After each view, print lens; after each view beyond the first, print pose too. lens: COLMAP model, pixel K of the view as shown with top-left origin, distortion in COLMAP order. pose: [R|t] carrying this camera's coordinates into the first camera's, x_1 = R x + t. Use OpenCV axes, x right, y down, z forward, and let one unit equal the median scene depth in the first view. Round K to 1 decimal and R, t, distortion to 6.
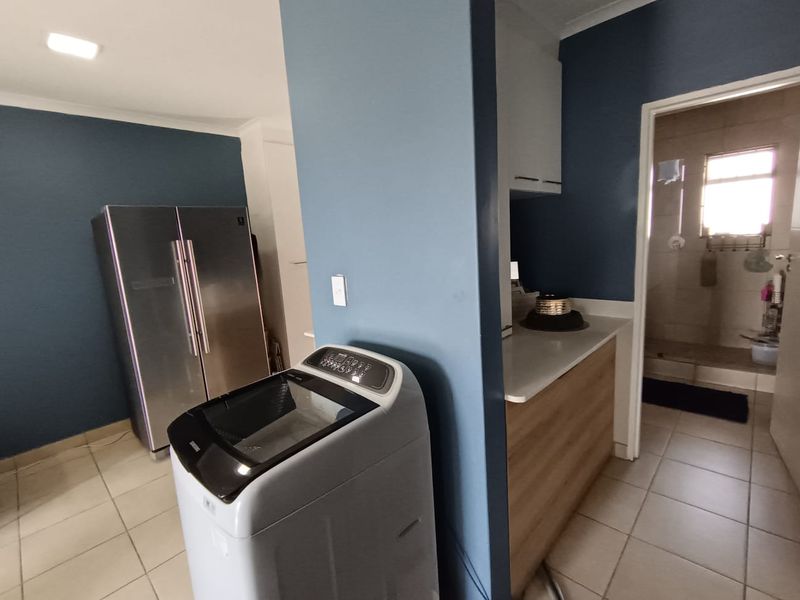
lens RADIAL K [[375.7, 0, 400.0], [0, 375.7, 300.0], [0, 0, 1]] dist [0.012931, -0.000666]
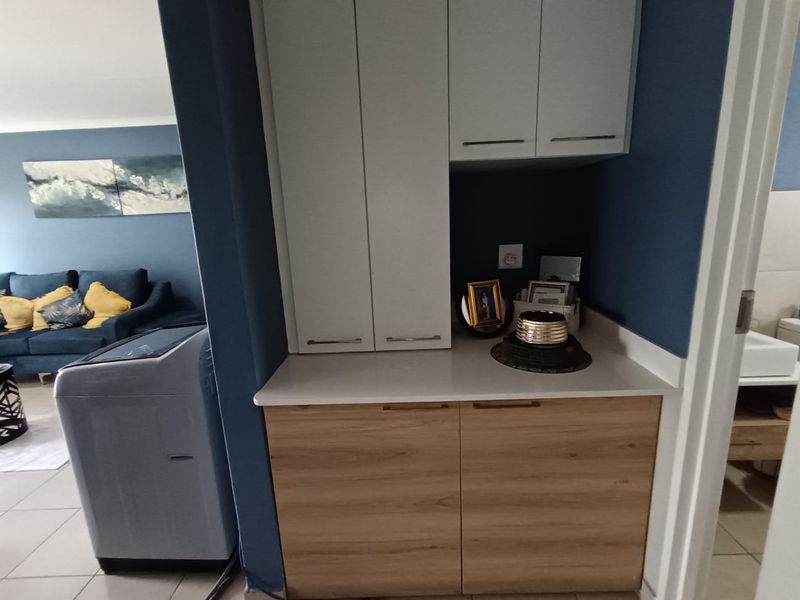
lens RADIAL K [[375.7, 0, 400.0], [0, 375.7, 300.0], [0, 0, 1]] dist [0.012931, -0.000666]
pose [[0.676862, 0.185270, -0.712414, 0.734678], [-0.126581, 0.982687, 0.135293, -0.098405], [0.725145, -0.001397, 0.688595, 0.366333]]
